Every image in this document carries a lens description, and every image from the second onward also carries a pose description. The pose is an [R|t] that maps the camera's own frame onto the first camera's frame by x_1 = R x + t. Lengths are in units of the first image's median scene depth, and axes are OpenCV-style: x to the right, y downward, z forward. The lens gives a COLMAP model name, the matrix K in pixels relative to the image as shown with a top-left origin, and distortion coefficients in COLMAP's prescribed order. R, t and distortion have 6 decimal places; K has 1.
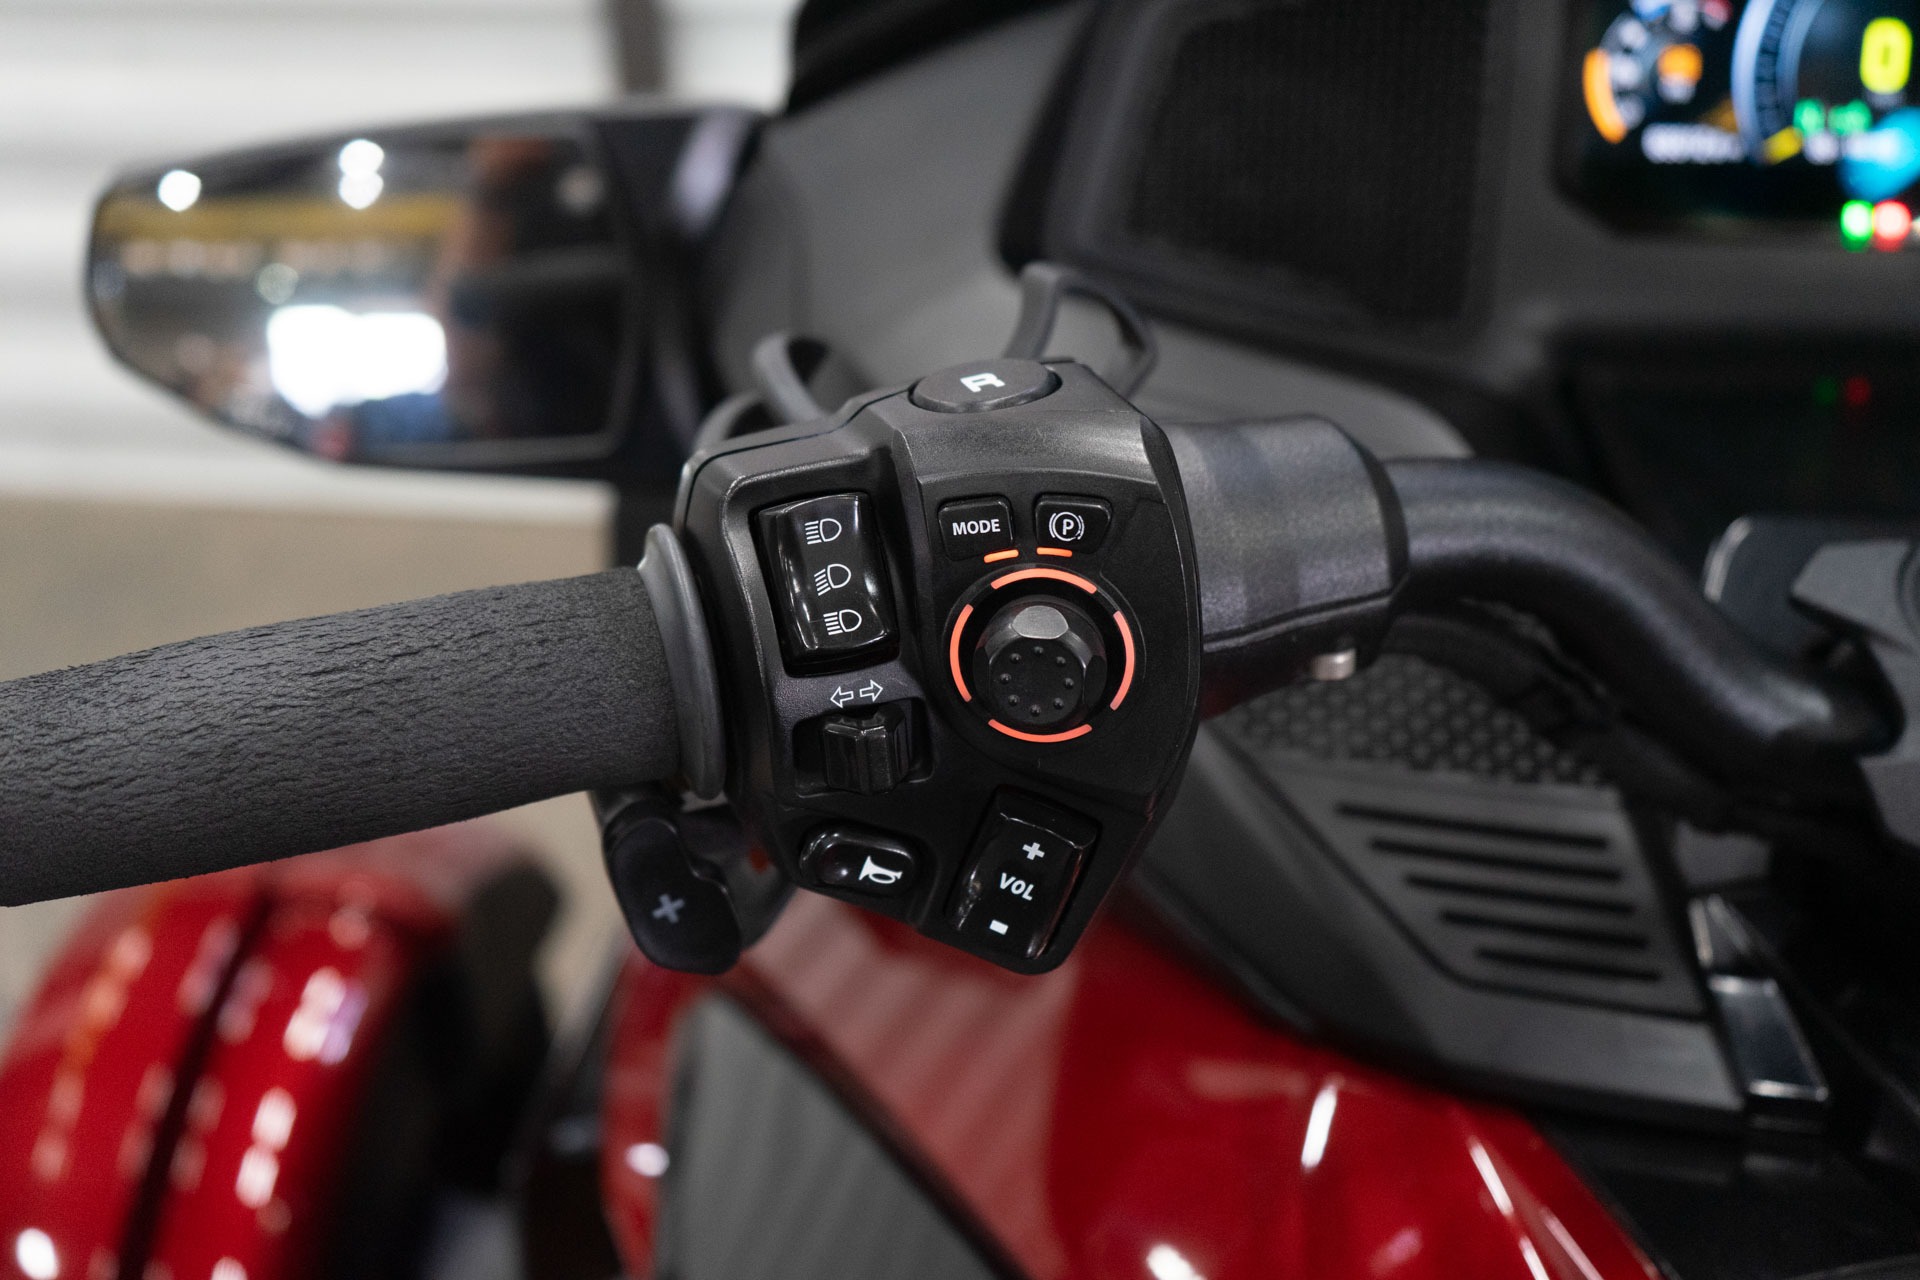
lens RADIAL K [[2538.4, 0, 914.8], [0, 2538.4, 675.1], [0, 0, 1]] dist [0.021308, 0.002903]
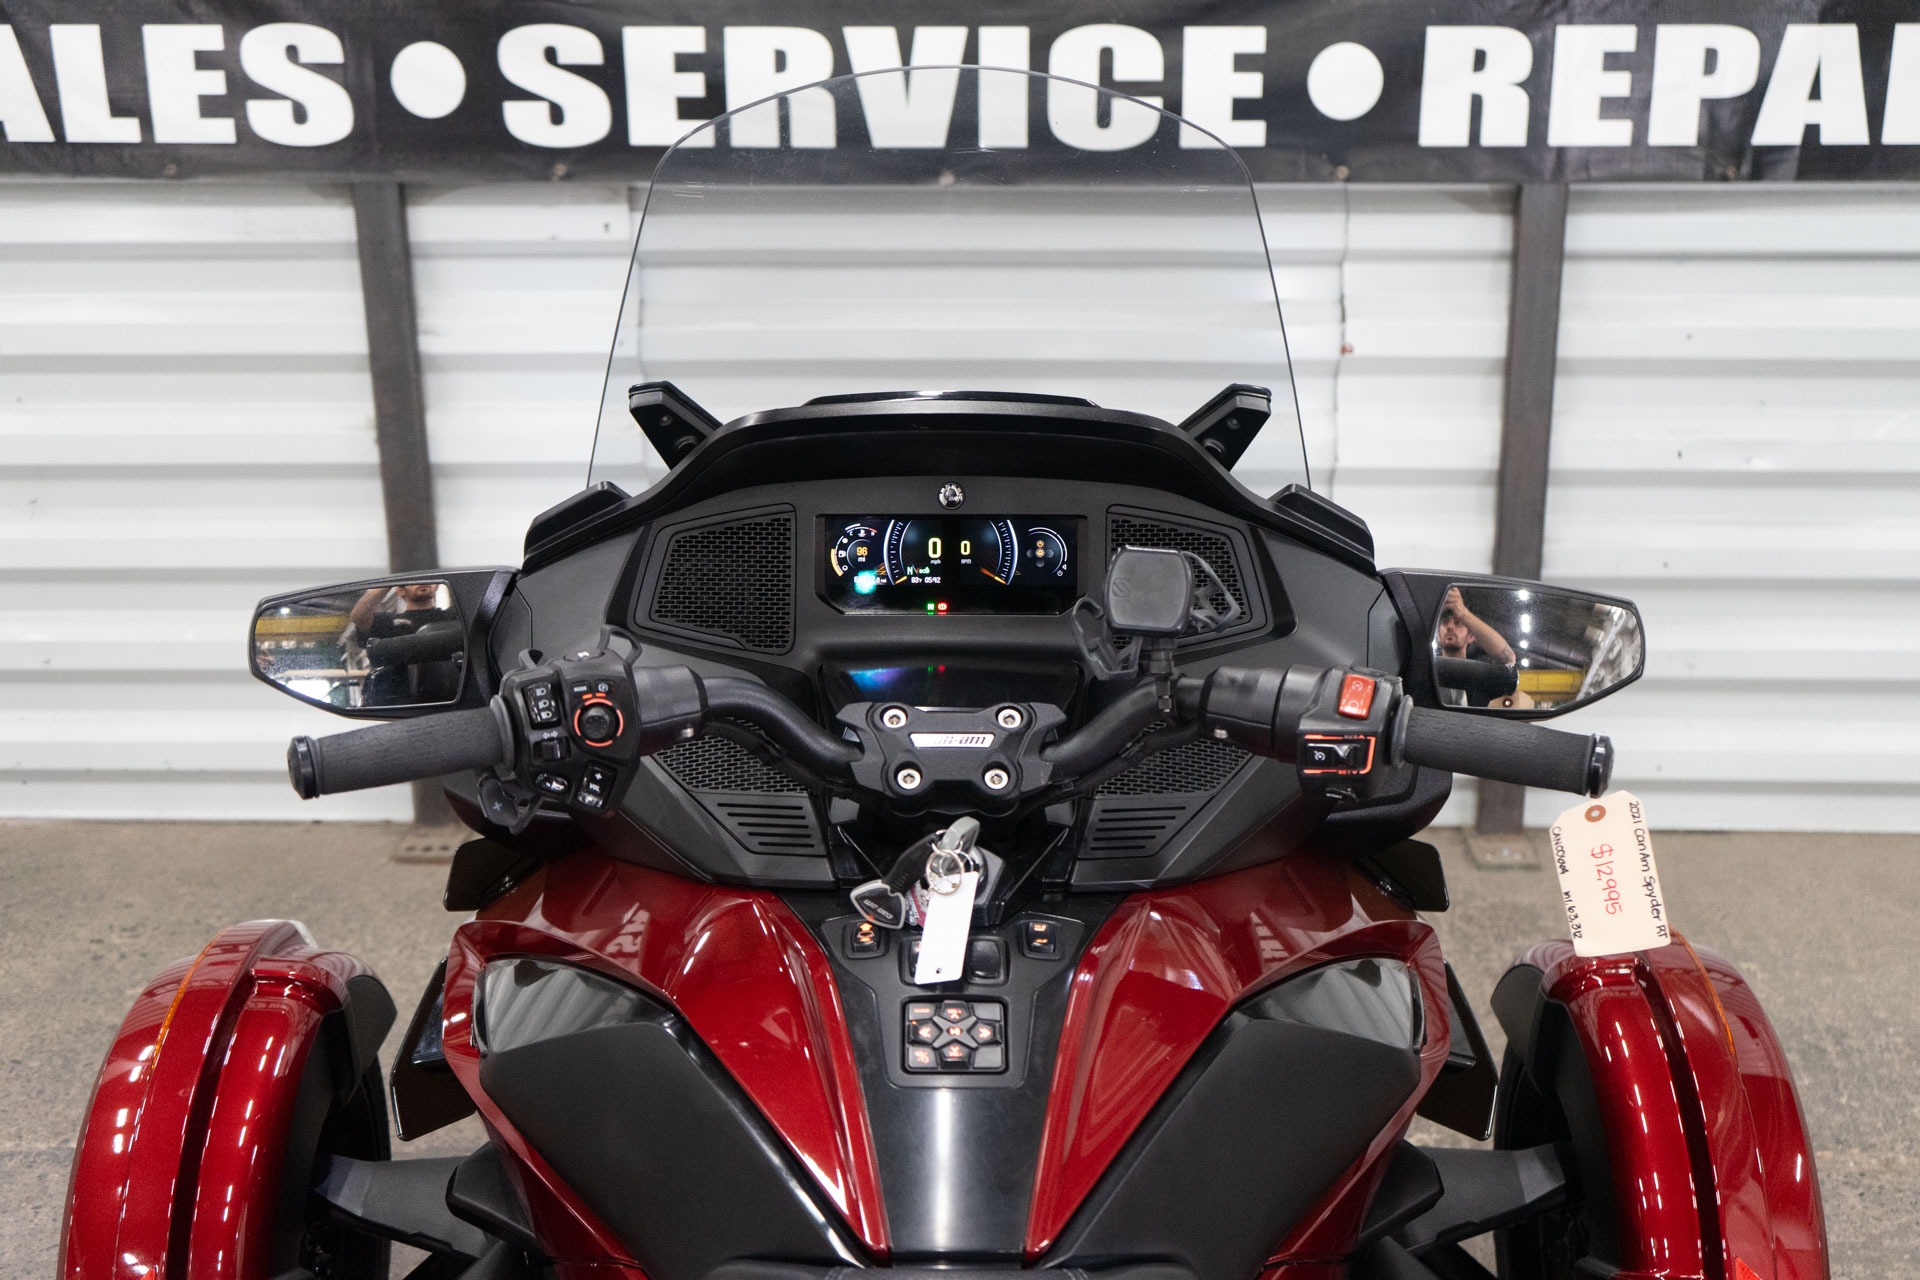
lens RADIAL K [[2538.4, 0, 914.8], [0, 2538.4, 675.1], [0, 0, 1]] dist [0.021308, 0.002903]
pose [[0.993871, -0.020783, 0.108575, 0.085481], [0.037109, 0.987900, -0.150586, 0.403317], [-0.104132, 0.153693, 0.982617, -2.211363]]
